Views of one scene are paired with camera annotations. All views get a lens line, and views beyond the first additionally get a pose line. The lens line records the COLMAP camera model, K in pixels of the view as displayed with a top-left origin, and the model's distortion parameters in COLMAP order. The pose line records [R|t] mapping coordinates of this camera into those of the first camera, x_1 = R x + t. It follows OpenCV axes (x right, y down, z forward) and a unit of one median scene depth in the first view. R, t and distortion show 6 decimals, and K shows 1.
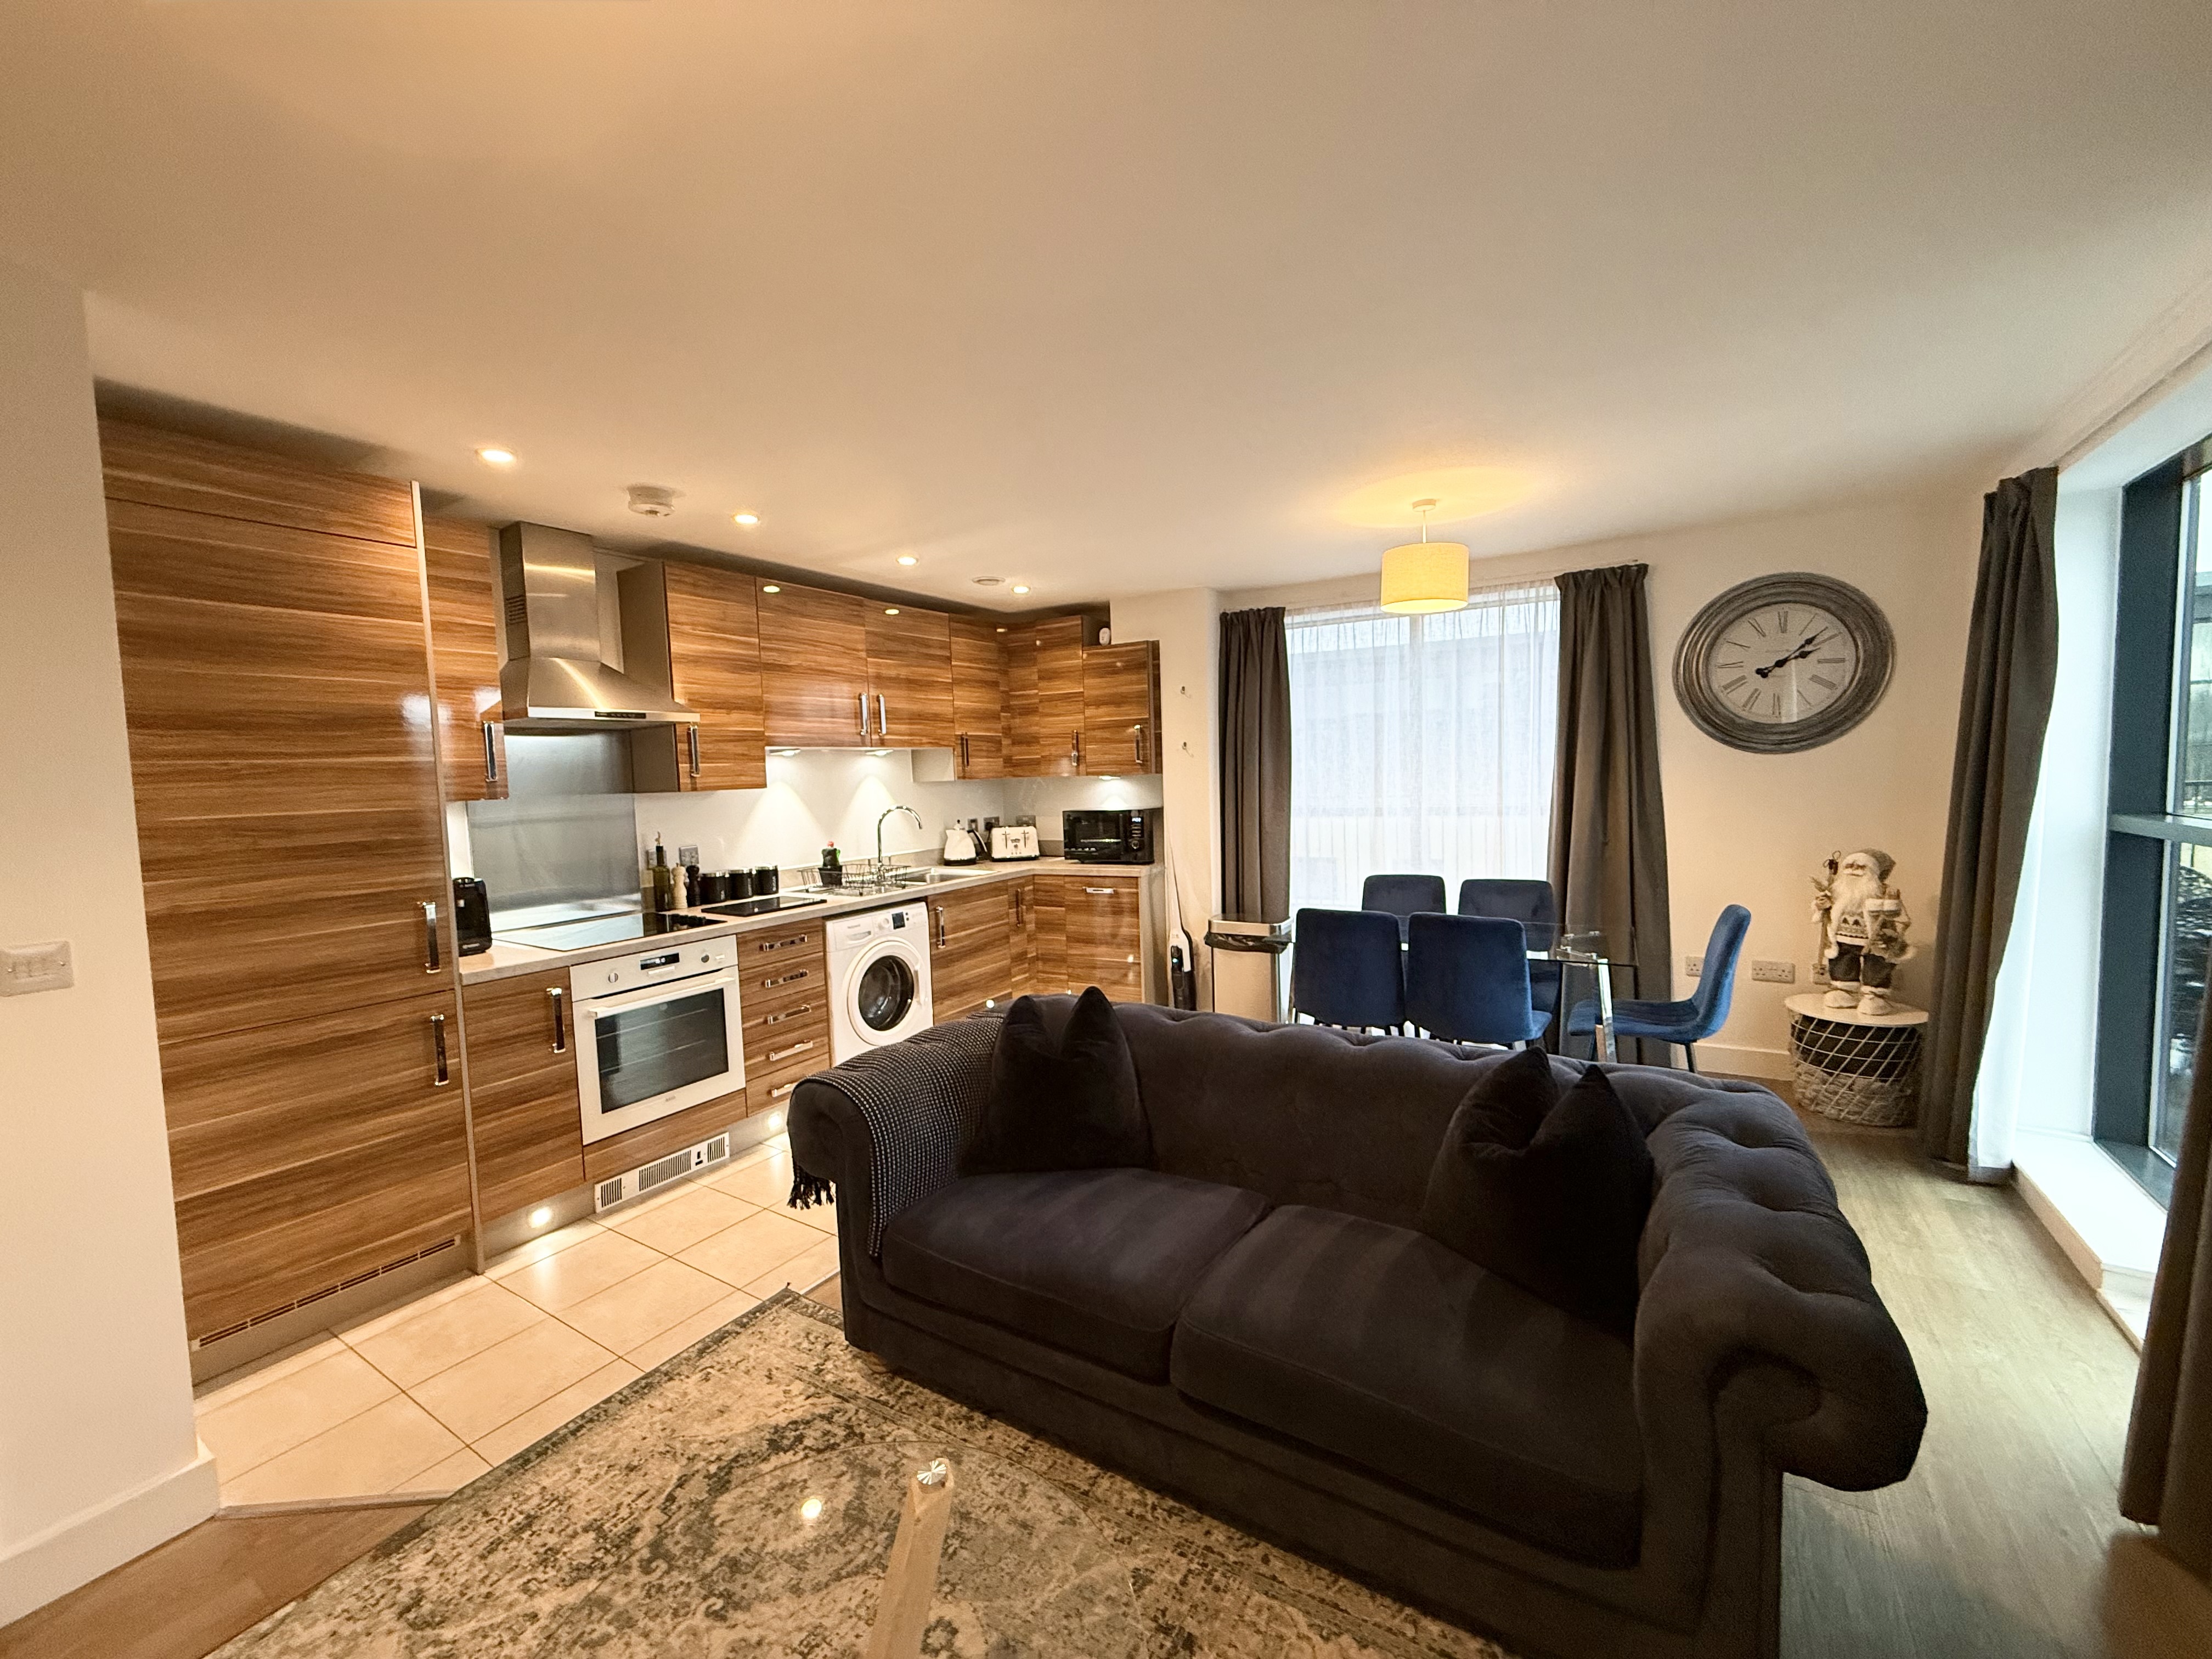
lens RADIAL K [[880.8, 0, 1106.0], [0, 880.8, 829.5], [0, 0, 1]] dist [0.000028, -0.000154]
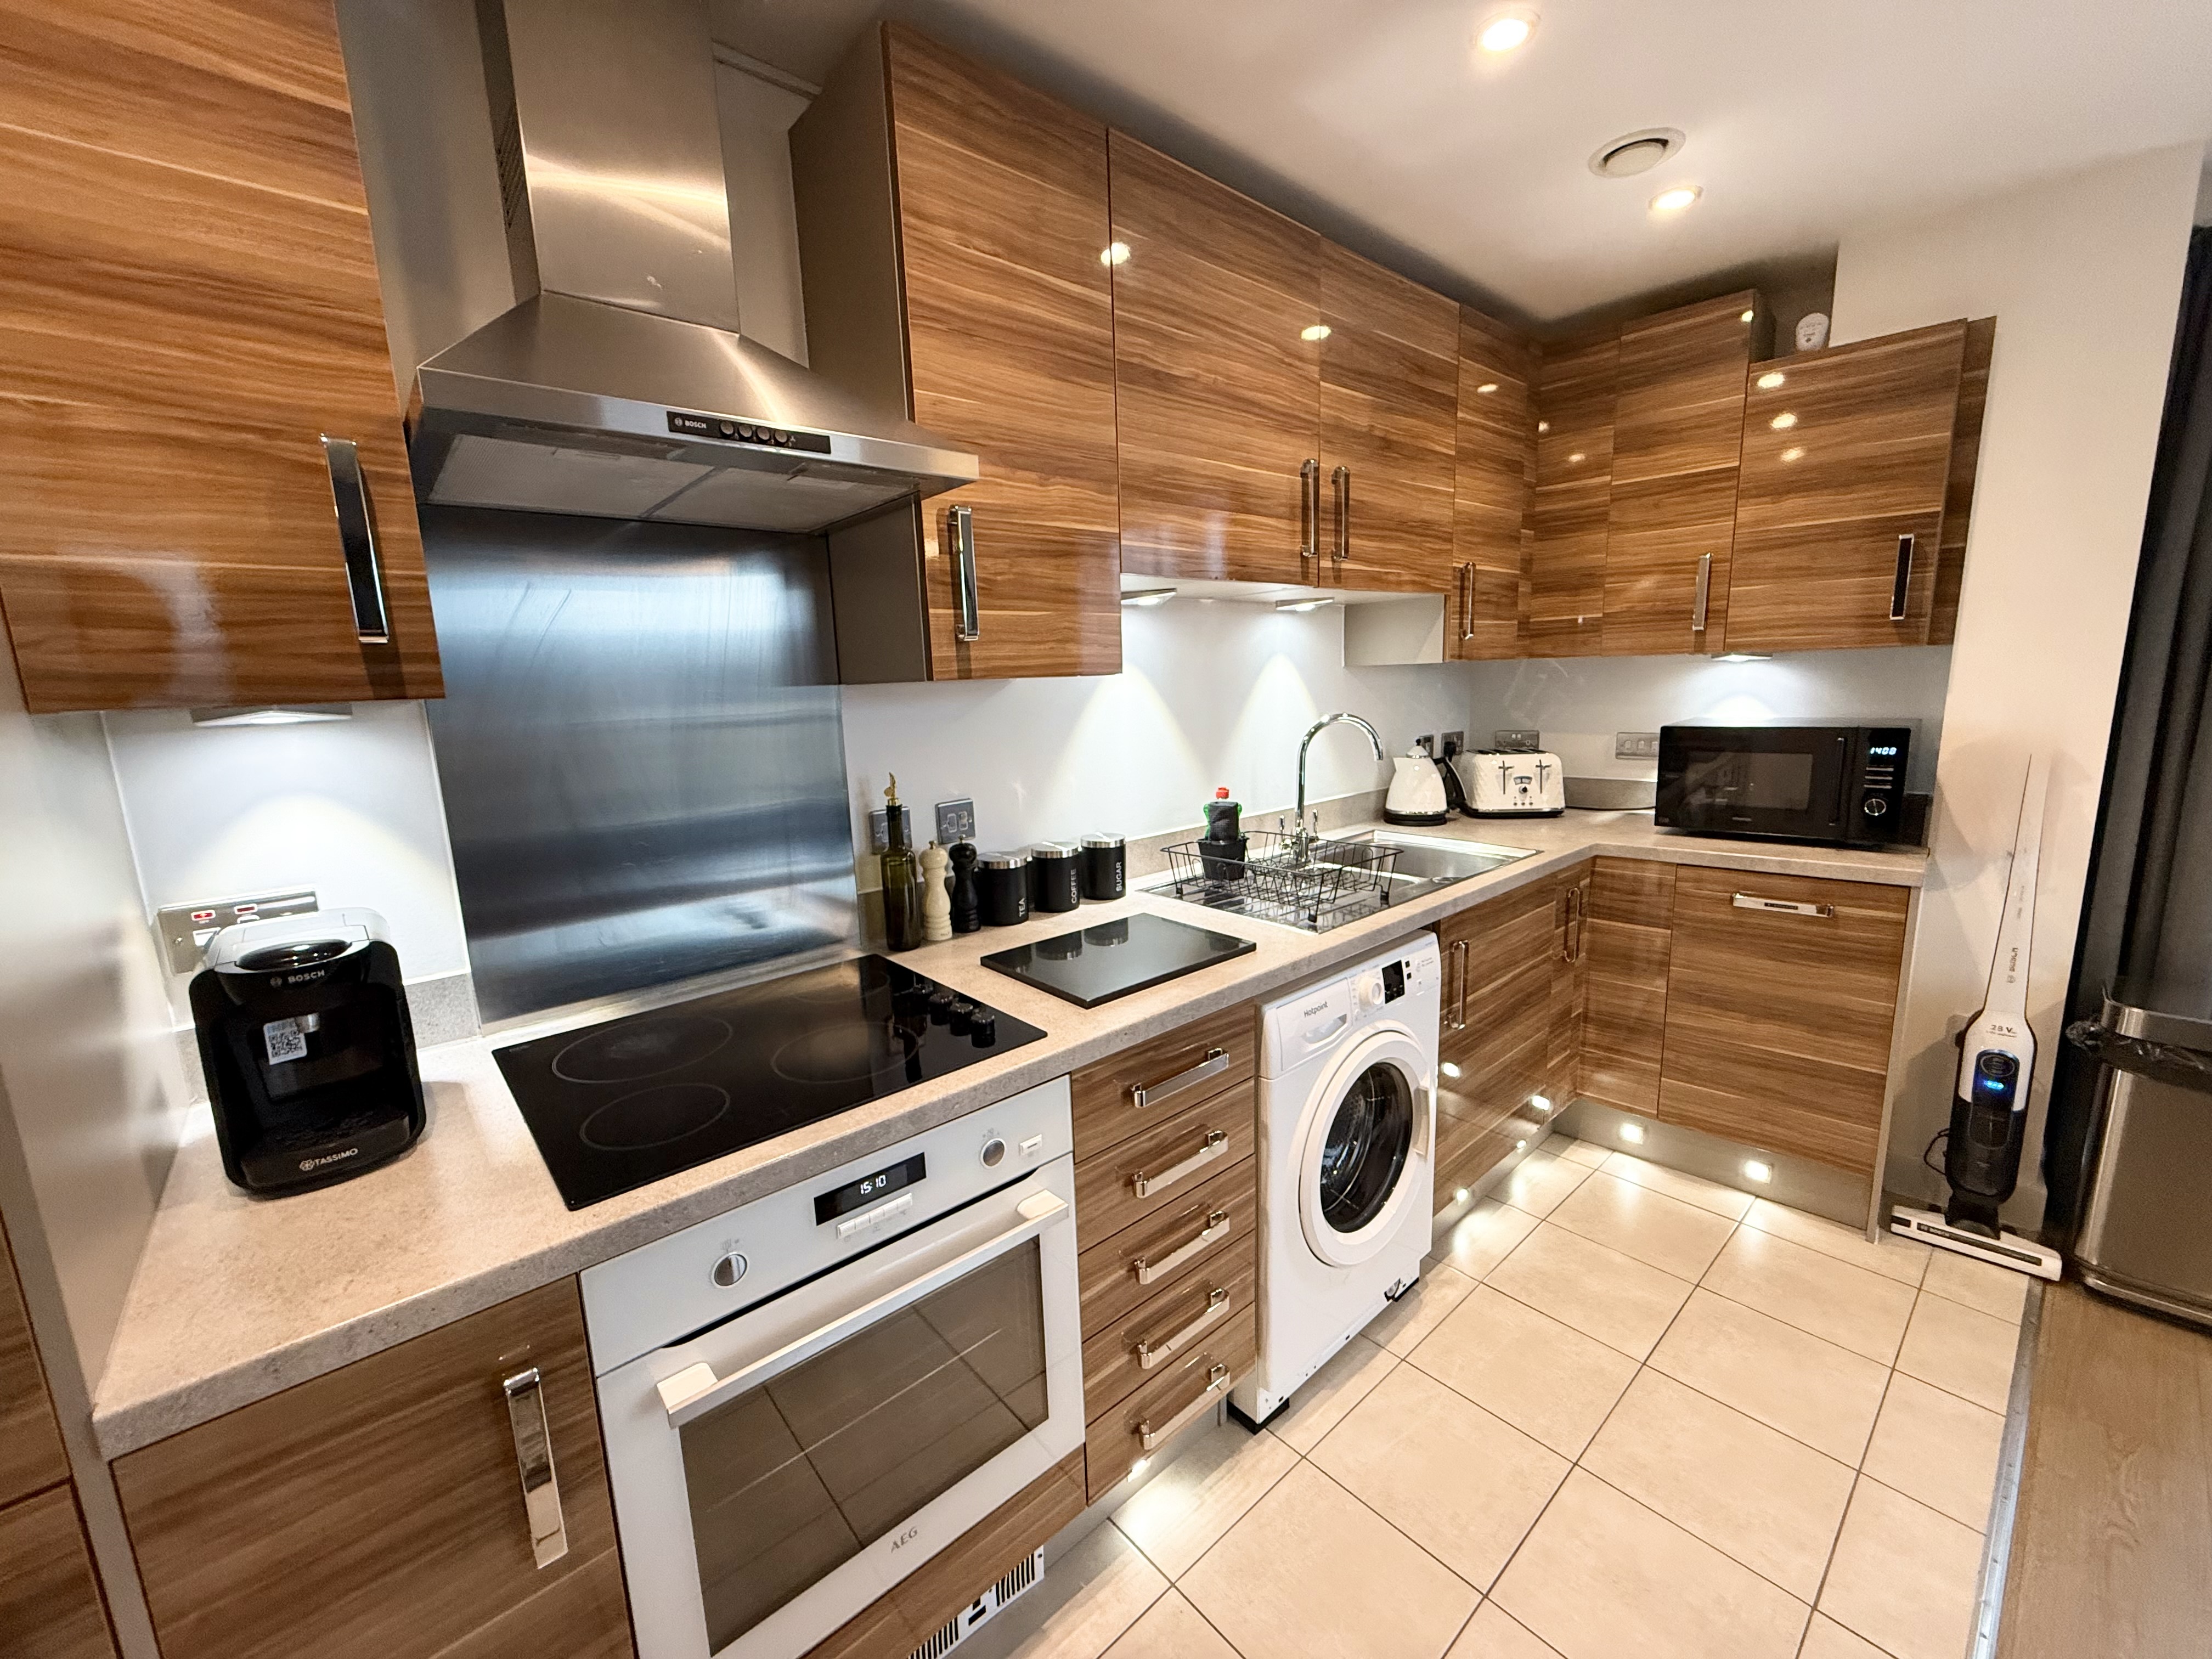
lens RADIAL K [[880.8, 0, 1106.0], [0, 880.8, 829.5], [0, 0, 1]] dist [0.000028, -0.000154]
pose [[0.961007, 0.048573, -0.272223, -0.249028], [-0.016459, 0.992754, 0.119036, -0.020836], [0.276032, -0.109914, 0.954843, 0.532530]]
